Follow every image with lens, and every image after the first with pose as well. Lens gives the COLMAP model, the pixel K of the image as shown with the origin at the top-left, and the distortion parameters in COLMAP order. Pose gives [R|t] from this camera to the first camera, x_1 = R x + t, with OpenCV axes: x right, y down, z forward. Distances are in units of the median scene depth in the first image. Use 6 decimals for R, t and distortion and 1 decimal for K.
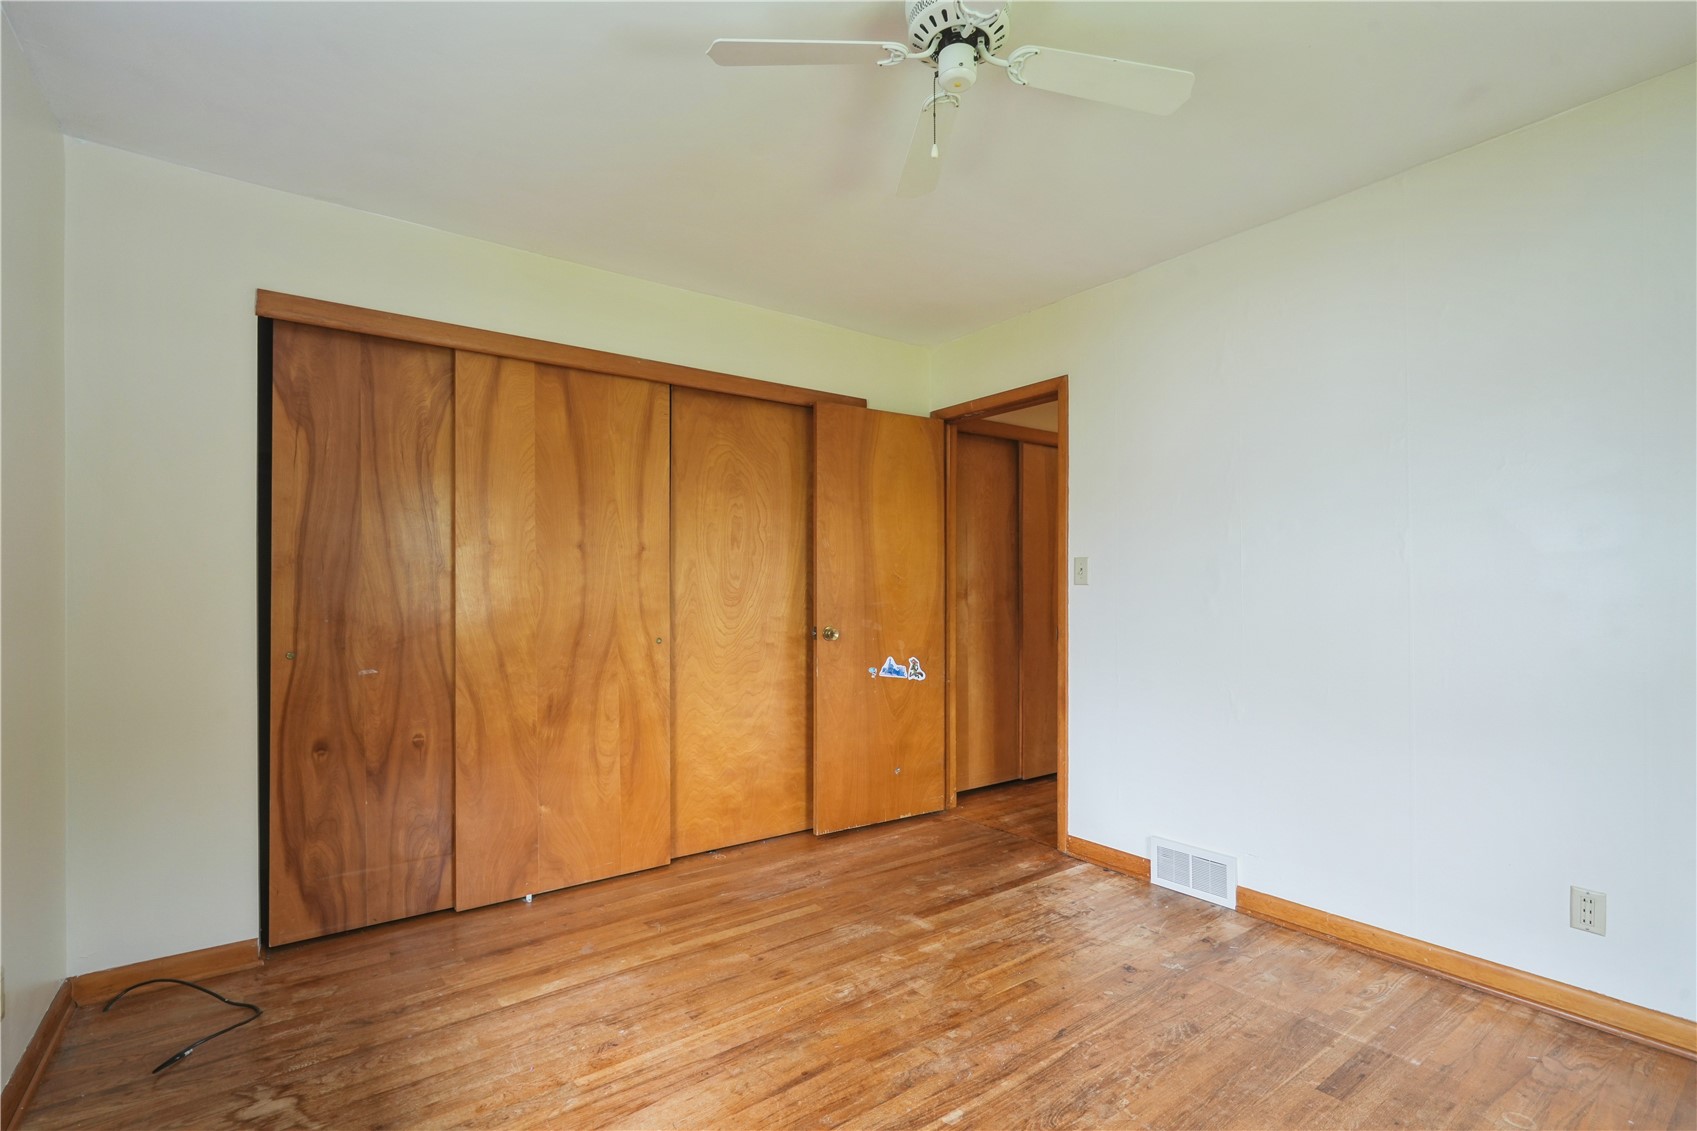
lens RADIAL K [[771.7, 0, 848.7], [0, 771.7, 575.5], [0, 0, 1]] dist [-0.009185, 0.003695]
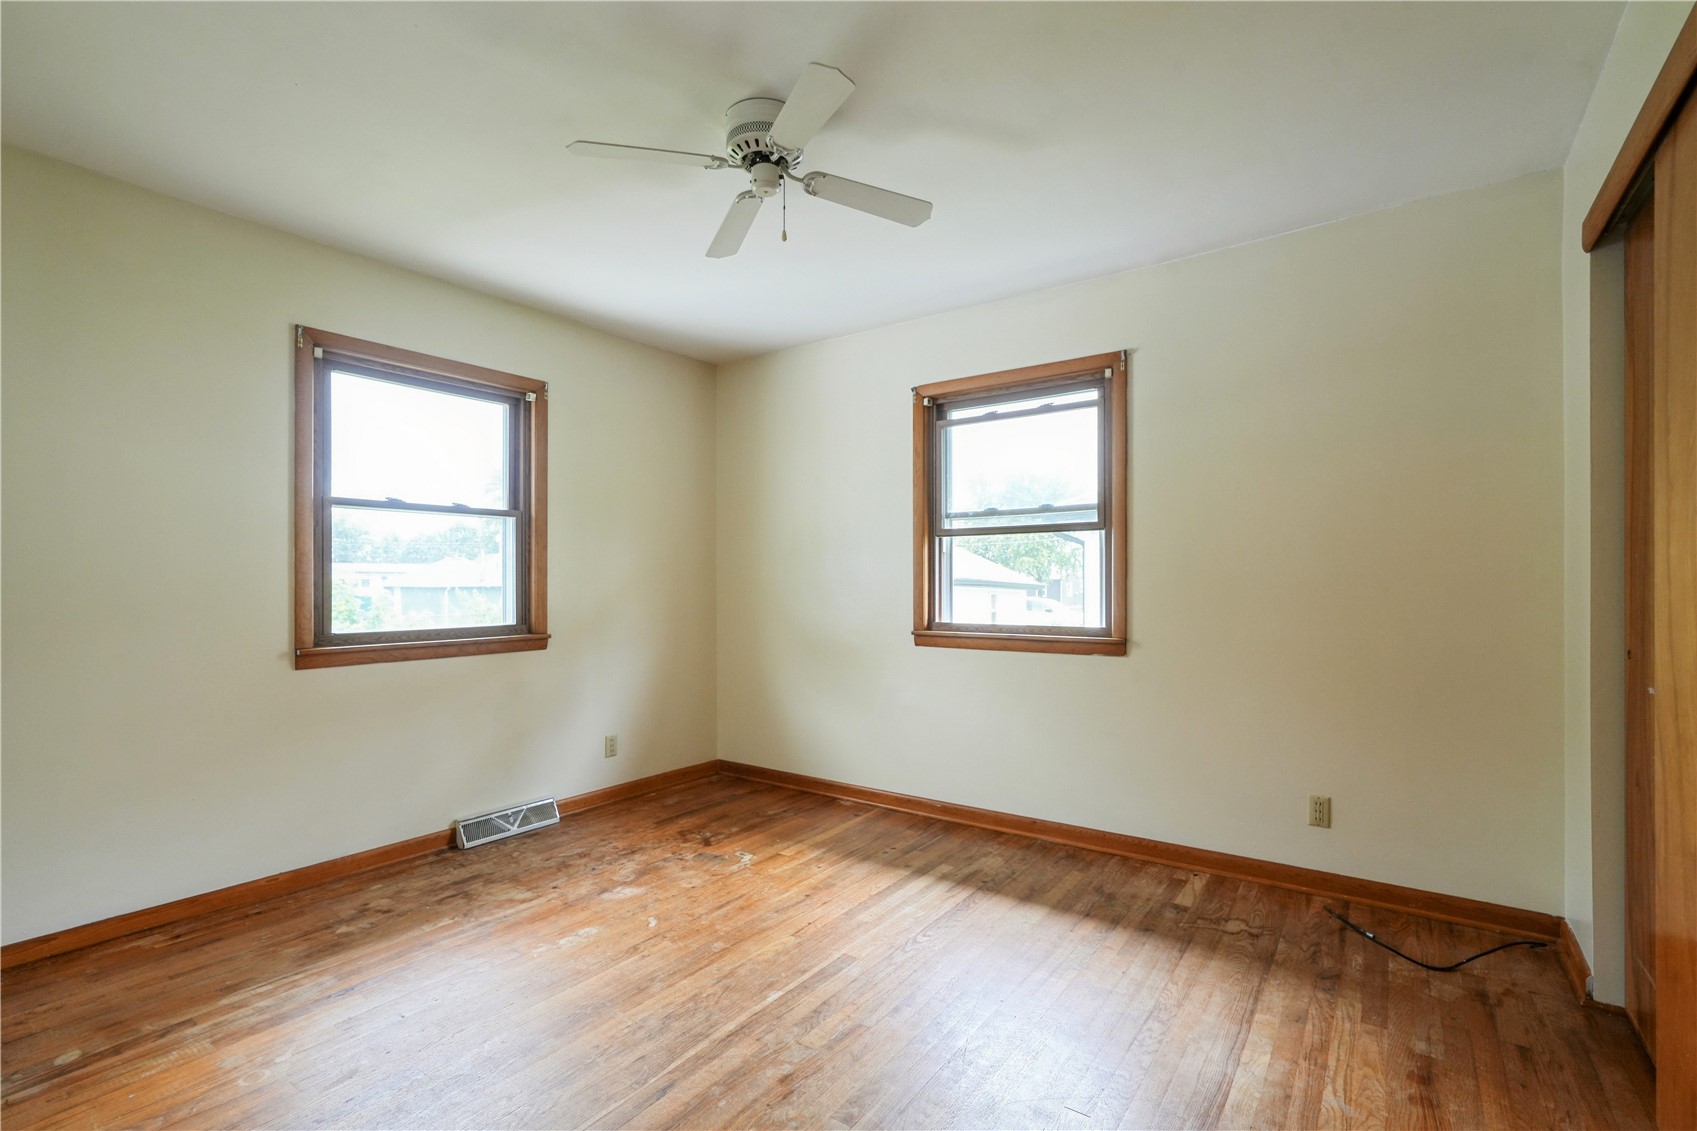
lens RADIAL K [[771.7, 0, 852.1], [0, 771.7, 576.7], [0, 0, 1]] dist [-0.009185, 0.003695]
pose [[-0.949725, 0.007605, -0.312992, 0.353150], [0.014325, 0.999713, -0.019176, 0.039007], [0.312756, -0.022696, -0.949562, 1.968349]]
